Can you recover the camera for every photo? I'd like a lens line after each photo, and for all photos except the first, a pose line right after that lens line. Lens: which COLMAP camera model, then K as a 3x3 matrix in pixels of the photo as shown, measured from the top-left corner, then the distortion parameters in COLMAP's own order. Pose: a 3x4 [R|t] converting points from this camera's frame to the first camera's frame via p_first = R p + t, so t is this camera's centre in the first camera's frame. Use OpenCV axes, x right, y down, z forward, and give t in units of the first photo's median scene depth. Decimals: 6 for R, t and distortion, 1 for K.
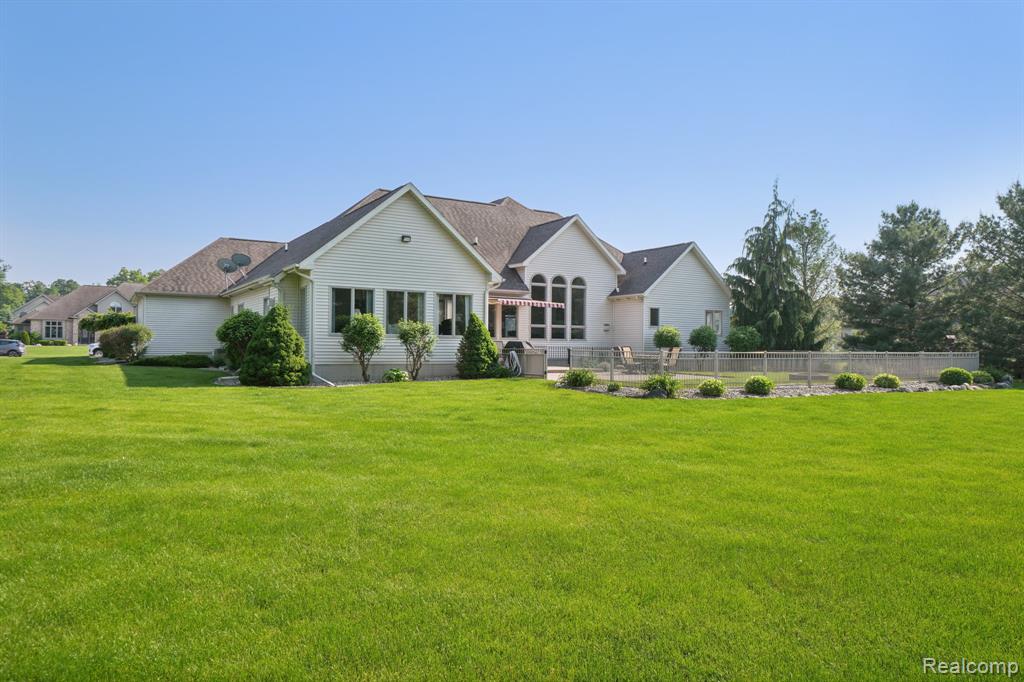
lens RADIAL K [[681.3, 0, 512.0], [0, 681.3, 341.0], [0, 0, 1]] dist [0.047658, -0.000169]
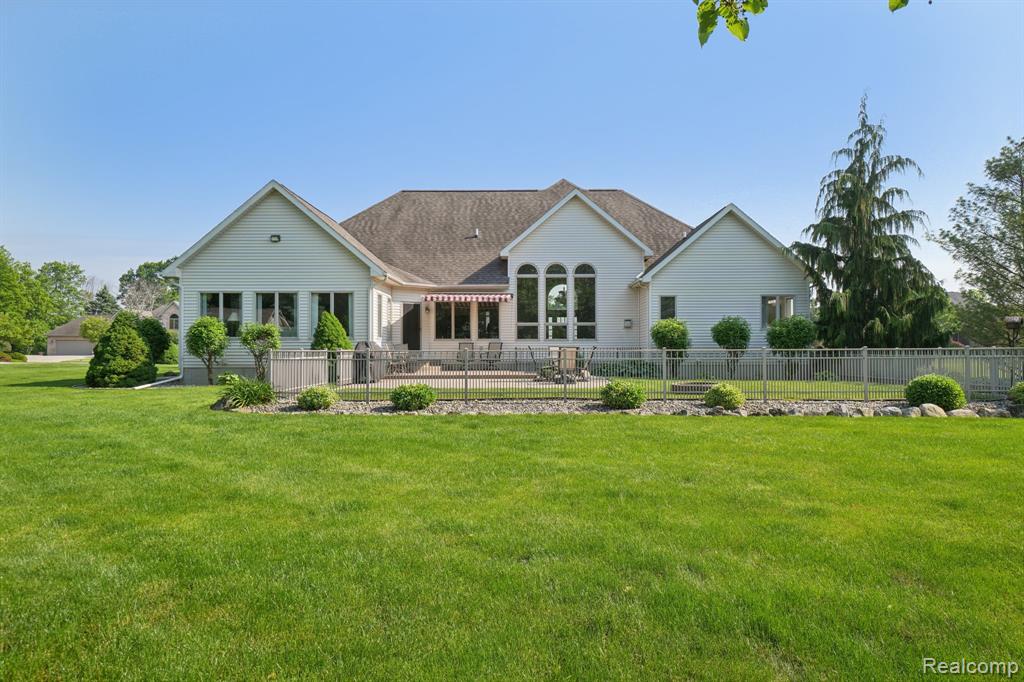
lens RADIAL K [[681.3, 0, 512.0], [0, 681.3, 341.0], [0, 0, 1]] dist [0.047658, -0.000169]
pose [[0.848348, -0.018788, -0.529106, 0.467370], [0.013974, 0.999817, -0.013098, 0.009897], [0.529255, 0.003718, 0.848455, 0.253647]]
